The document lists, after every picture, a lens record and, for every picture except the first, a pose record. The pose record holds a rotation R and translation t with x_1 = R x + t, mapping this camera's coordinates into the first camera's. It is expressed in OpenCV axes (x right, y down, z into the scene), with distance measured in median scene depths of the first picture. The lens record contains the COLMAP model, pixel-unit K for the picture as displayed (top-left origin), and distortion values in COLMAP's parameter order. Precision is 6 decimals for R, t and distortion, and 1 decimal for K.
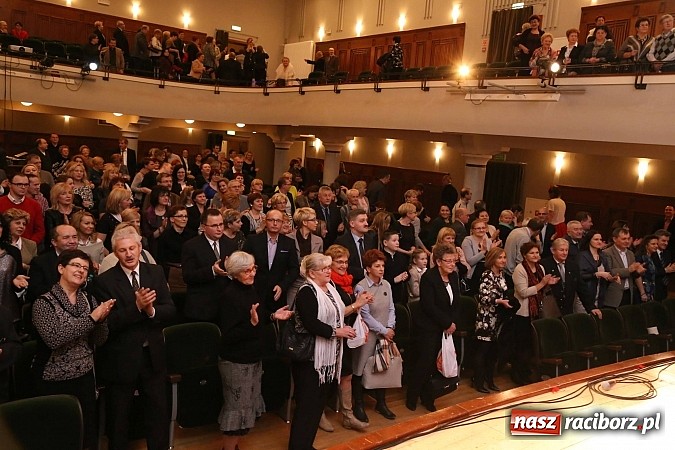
lens RADIAL K [[648.3, 0, 340.8], [0, 648.3, 223.4], [0, 0, 1]] dist [-0.015138, 0.093326]
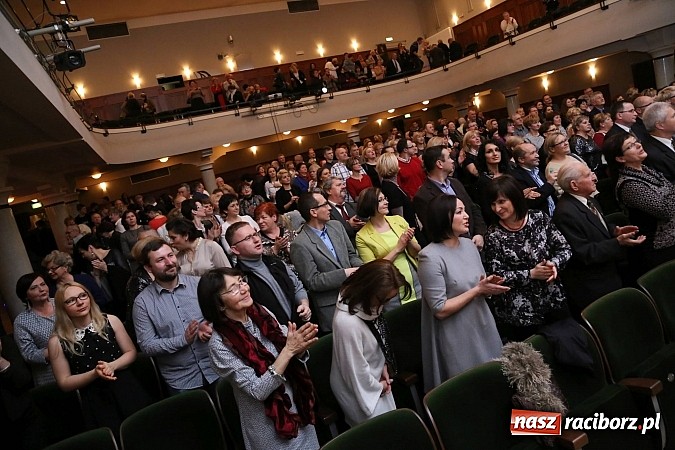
lens RADIAL K [[475.5, 0, 335.6], [0, 475.5, 205.5], [0, 0, 1]] dist [-0.116971, 0.055955]
pose [[0.926563, -0.283591, -0.247096, -0.206121], [0.289413, 0.957113, -0.013230, 0.008313], [0.240250, -0.059254, 0.968901, 0.043338]]
